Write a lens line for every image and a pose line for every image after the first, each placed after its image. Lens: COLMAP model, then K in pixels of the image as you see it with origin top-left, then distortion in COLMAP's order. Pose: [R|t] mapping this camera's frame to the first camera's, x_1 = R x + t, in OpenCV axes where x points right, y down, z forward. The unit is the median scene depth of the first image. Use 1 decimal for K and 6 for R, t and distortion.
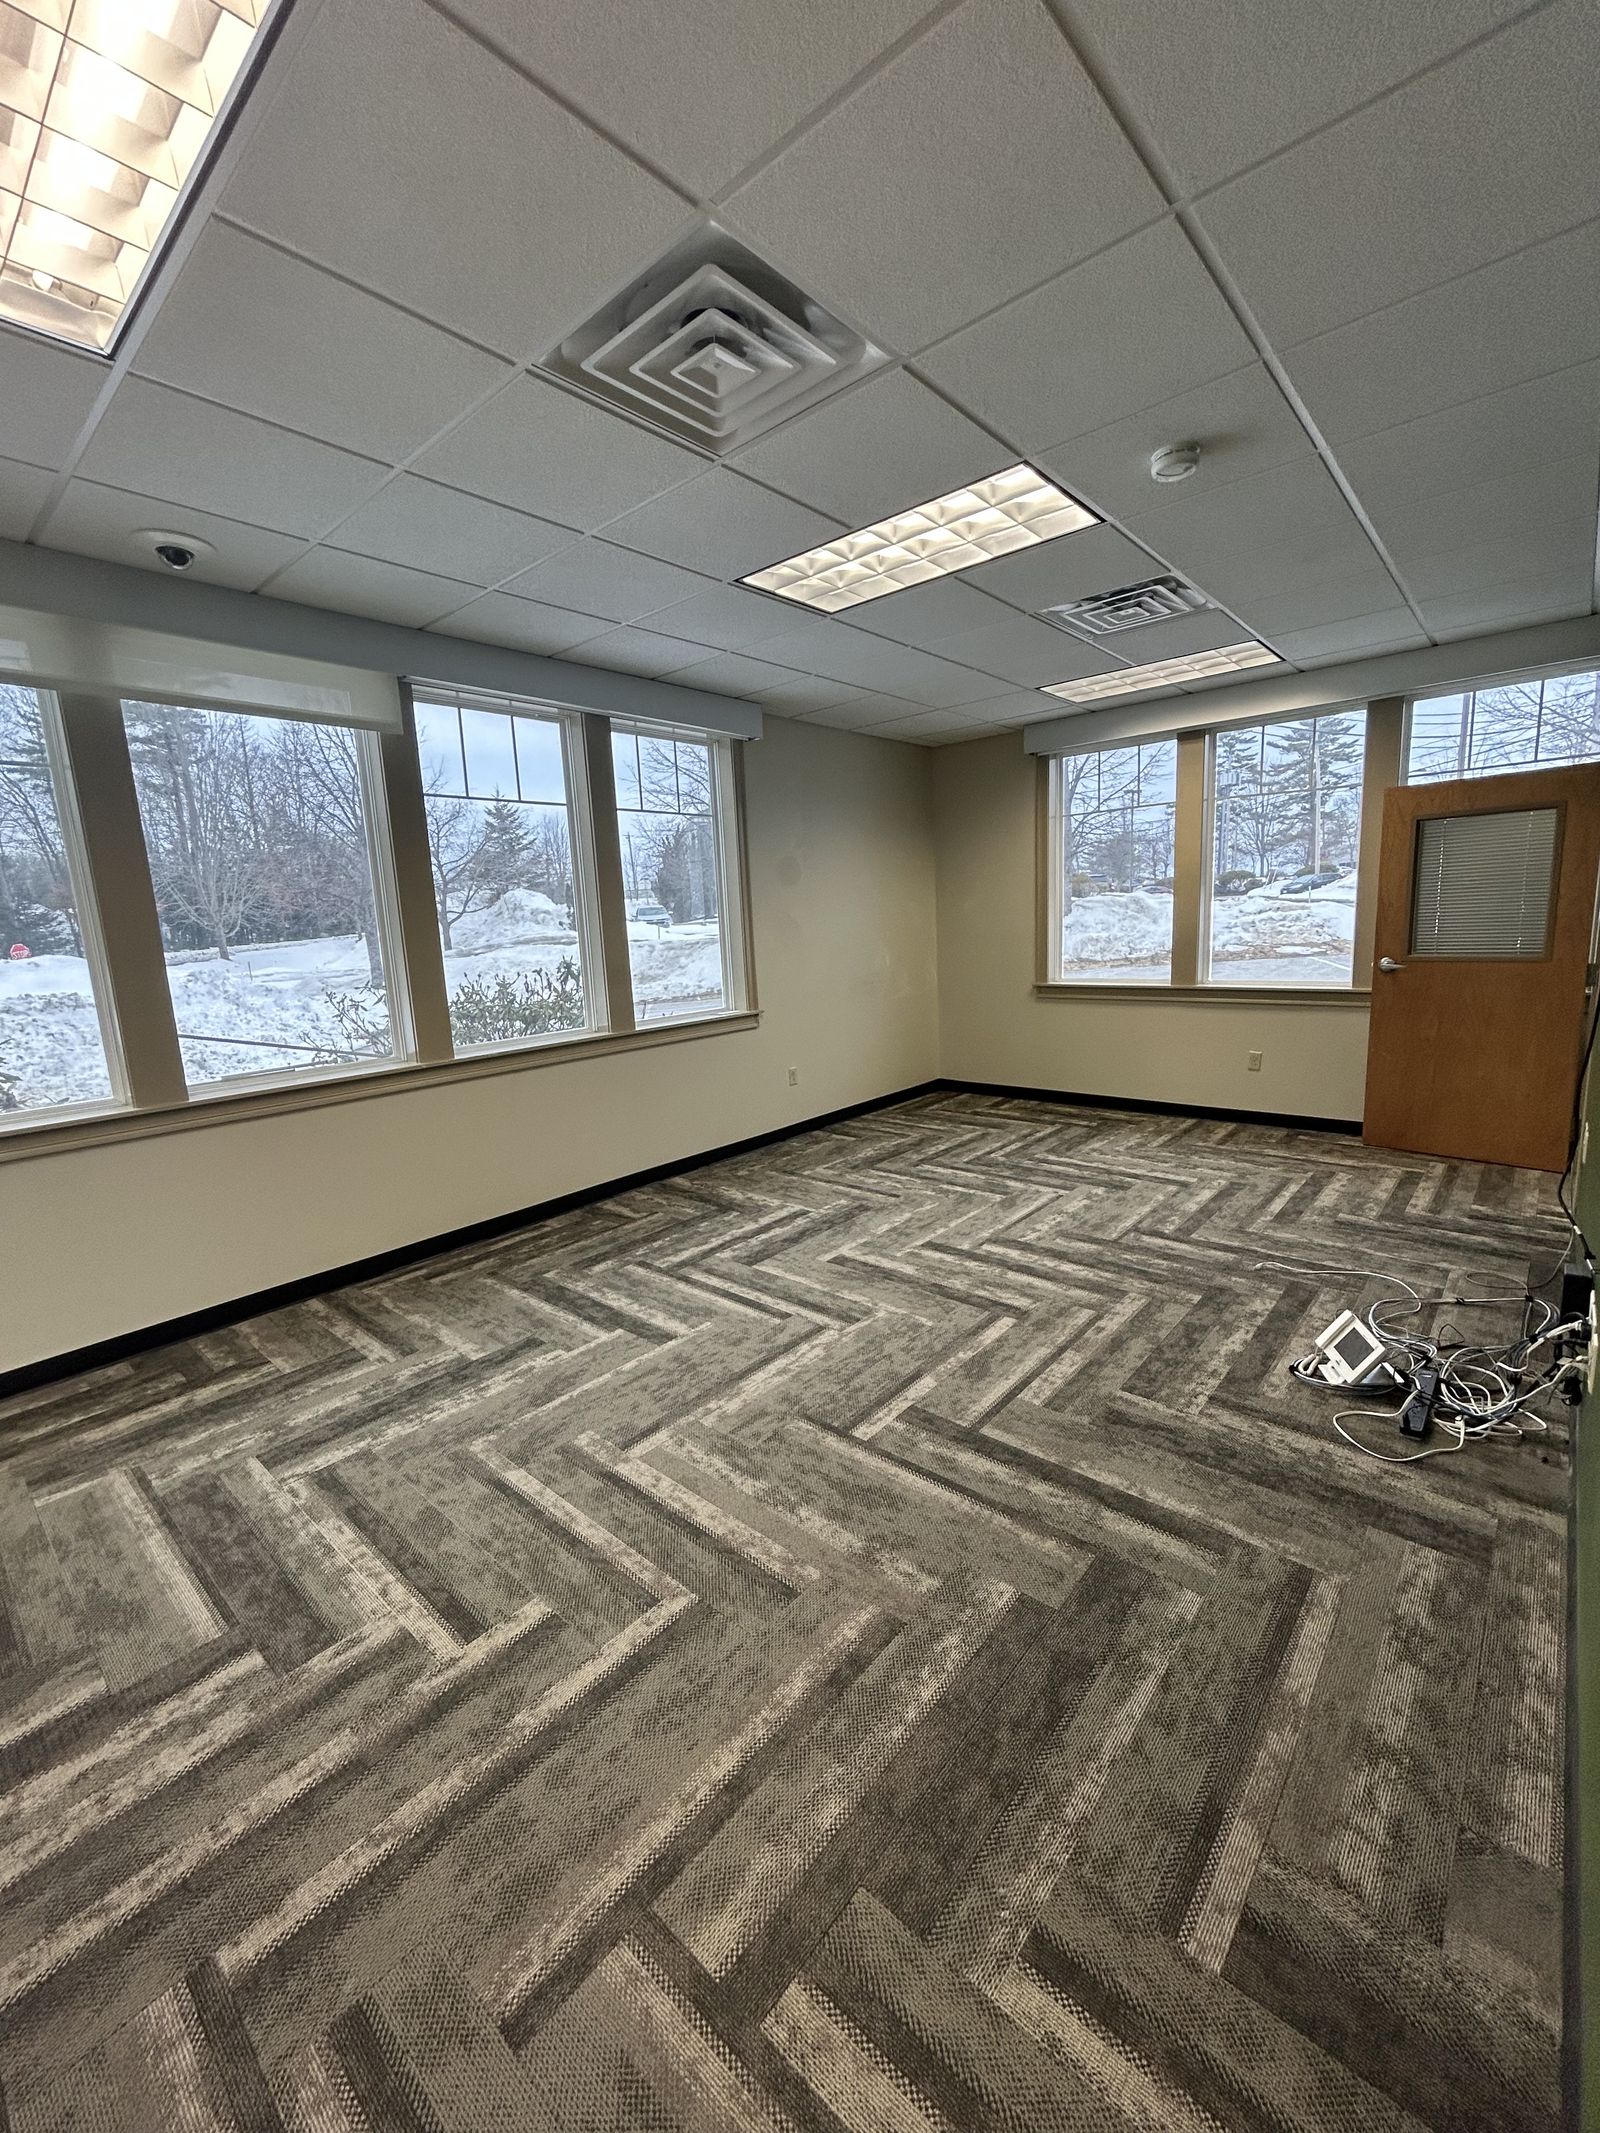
lens RADIAL K [[863.2, 0, 803.0], [0, 863.2, 1057.7], [0, 0, 1]] dist [-0.001722, 0.000274]
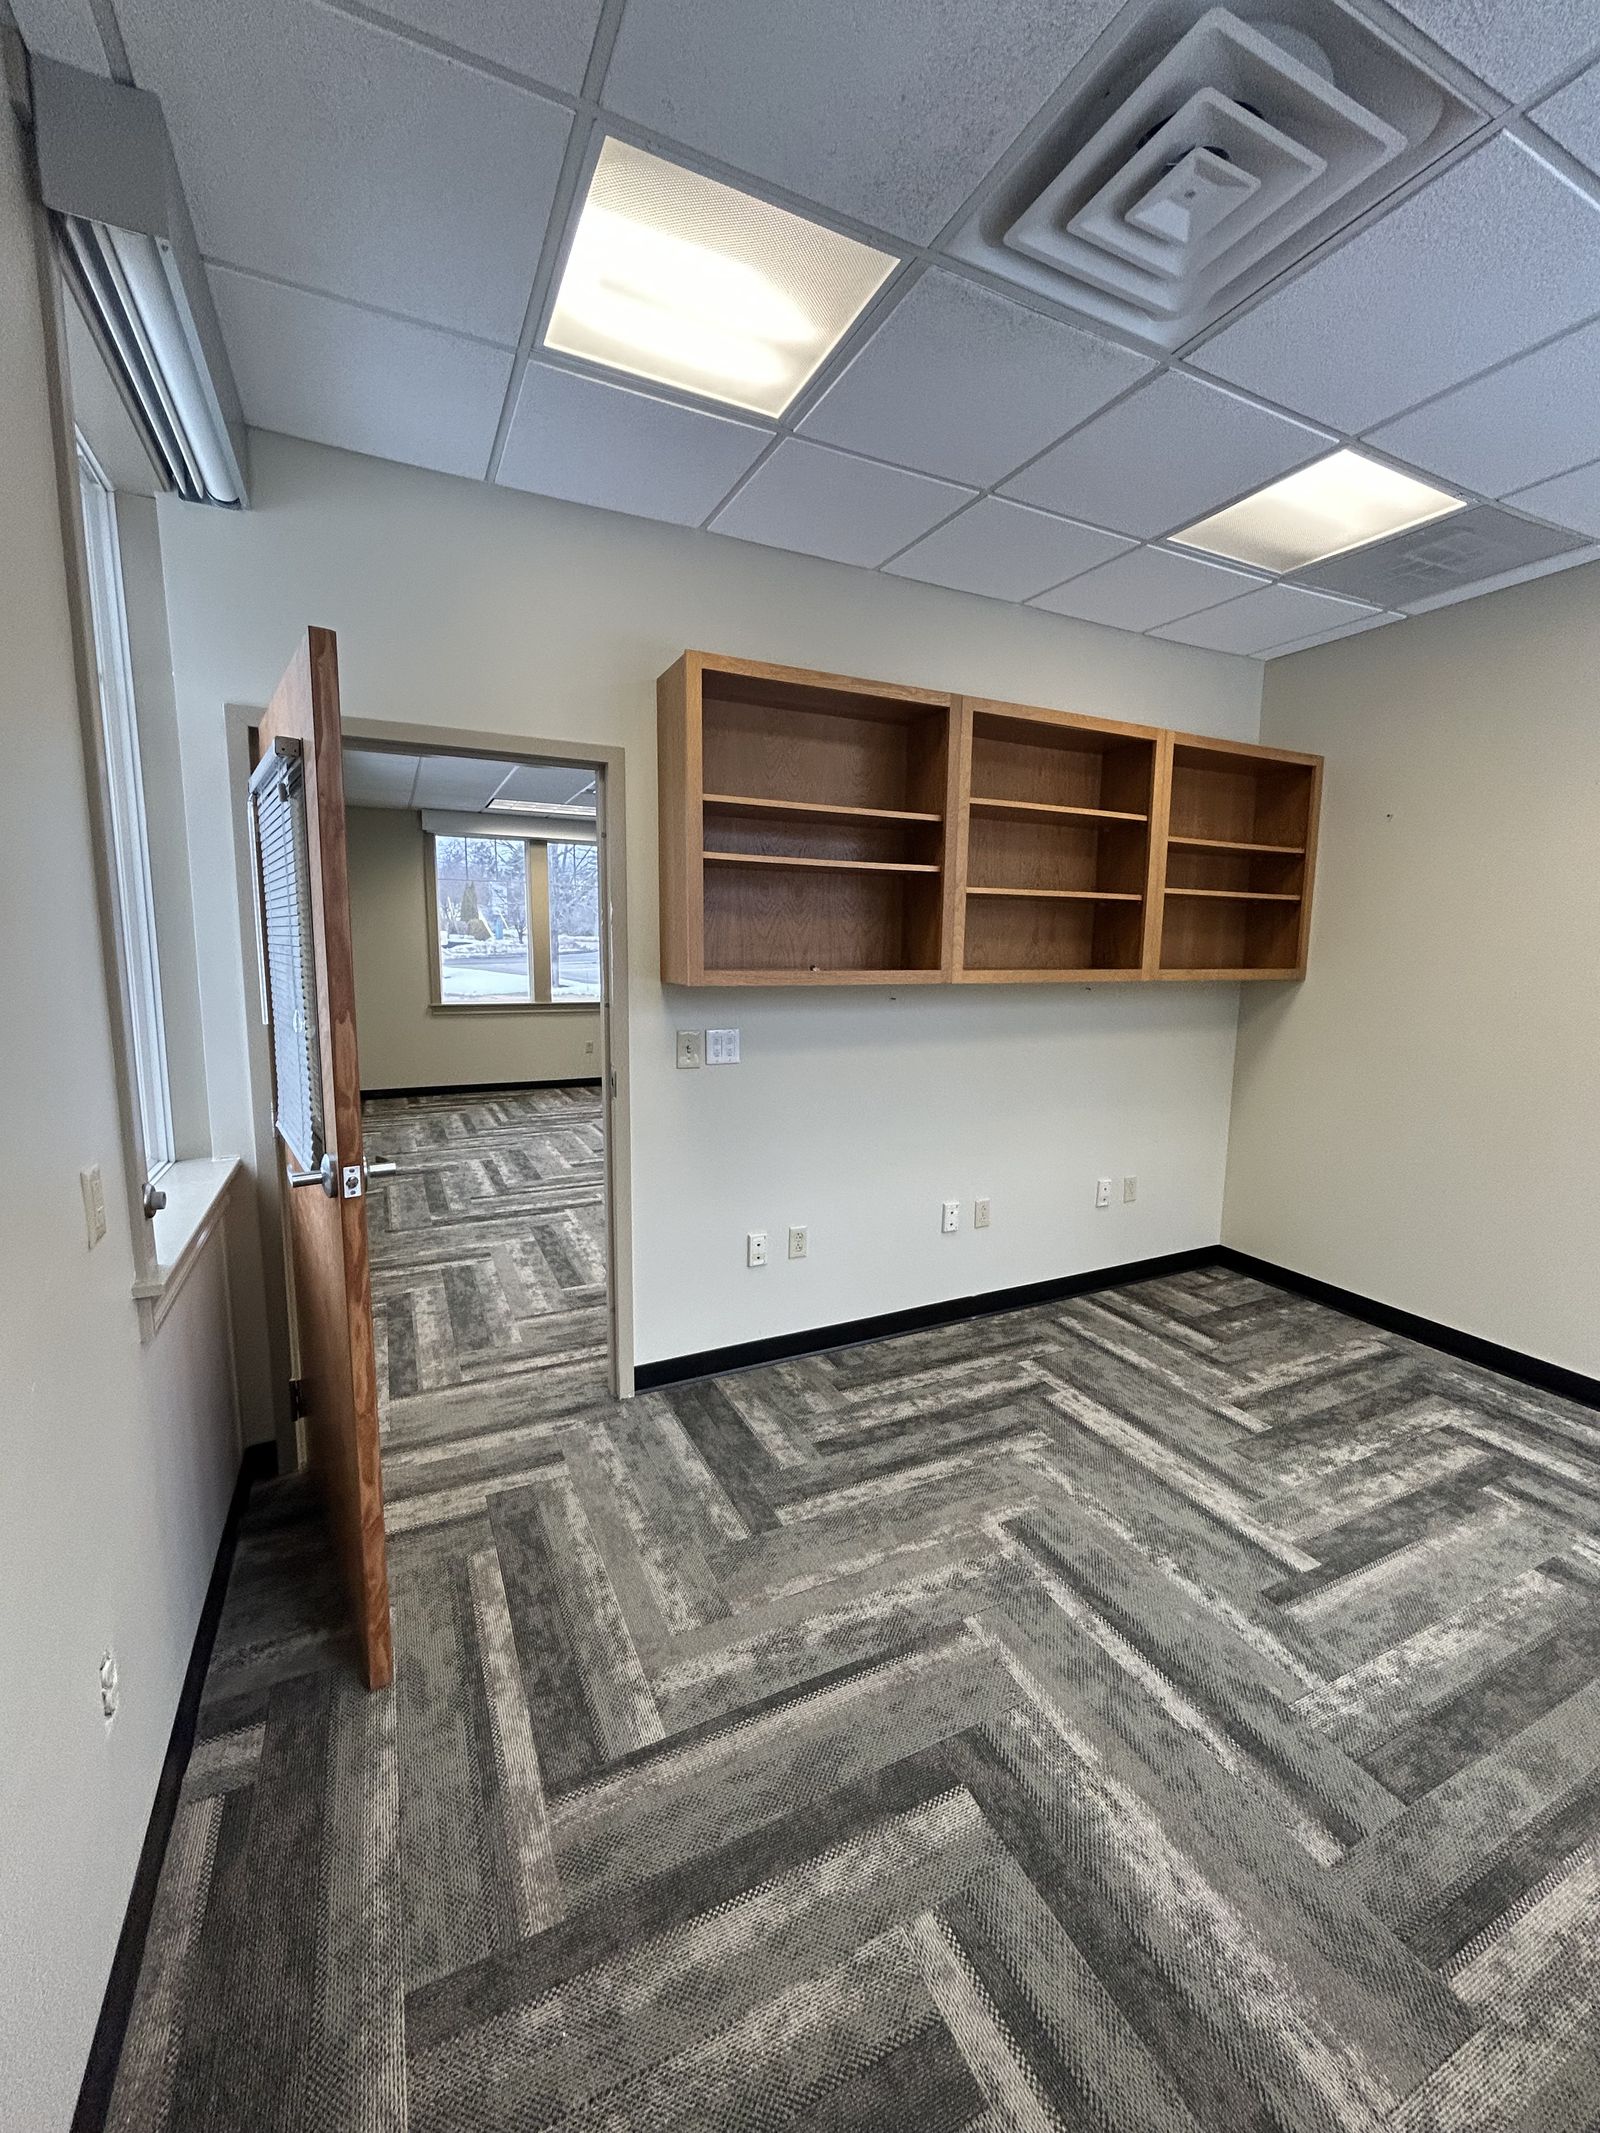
lens RADIAL K [[863.2, 0, 797.0], [0, 863.2, 1057.6], [0, 0, 1]] dist [-0.001722, 0.000274]
pose [[0.387710, -0.065418, 0.919457, -1.613953], [0.118645, 0.992723, 0.020602, 0.071661], [-0.914114, 0.101101, 0.392650, -0.004860]]
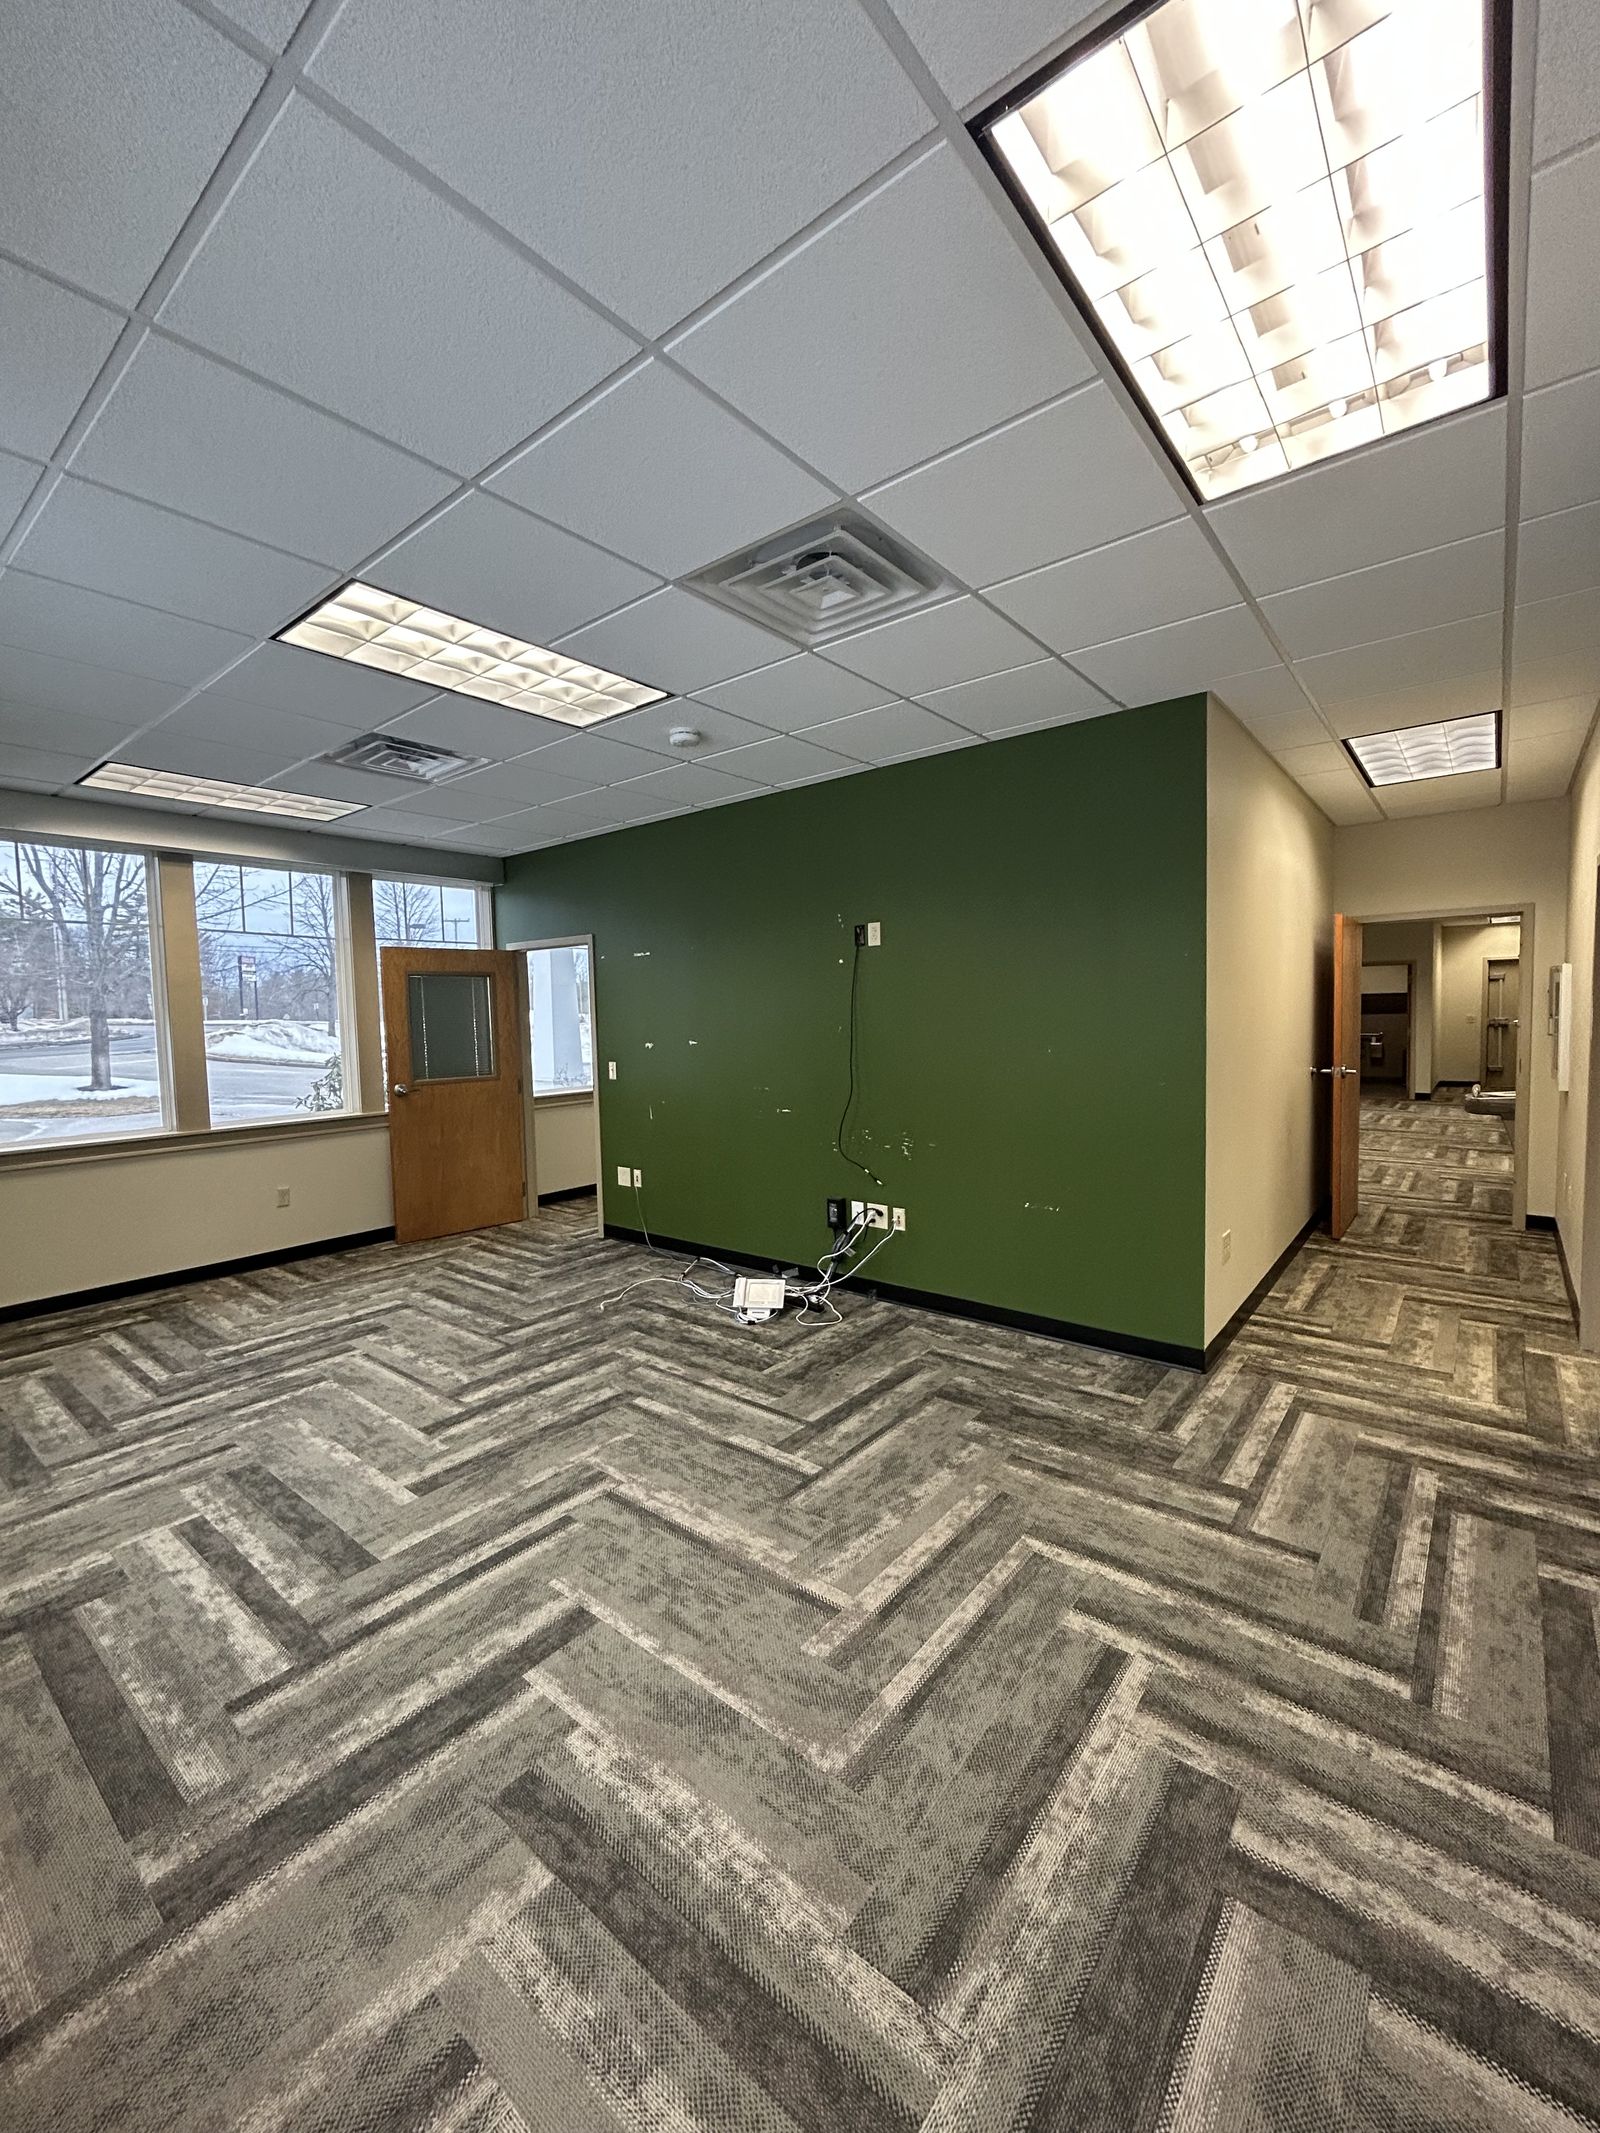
lens RADIAL K [[863.2, 0, 795.6], [0, 863.2, 1058.3], [0, 0, 1]] dist [-0.001722, 0.000274]
pose [[-0.037298, -0.004009, 0.999296, -0.938178], [0.186523, 0.982390, 0.010903, -0.104218], [-0.981742, 0.186798, -0.035893, 0.836107]]
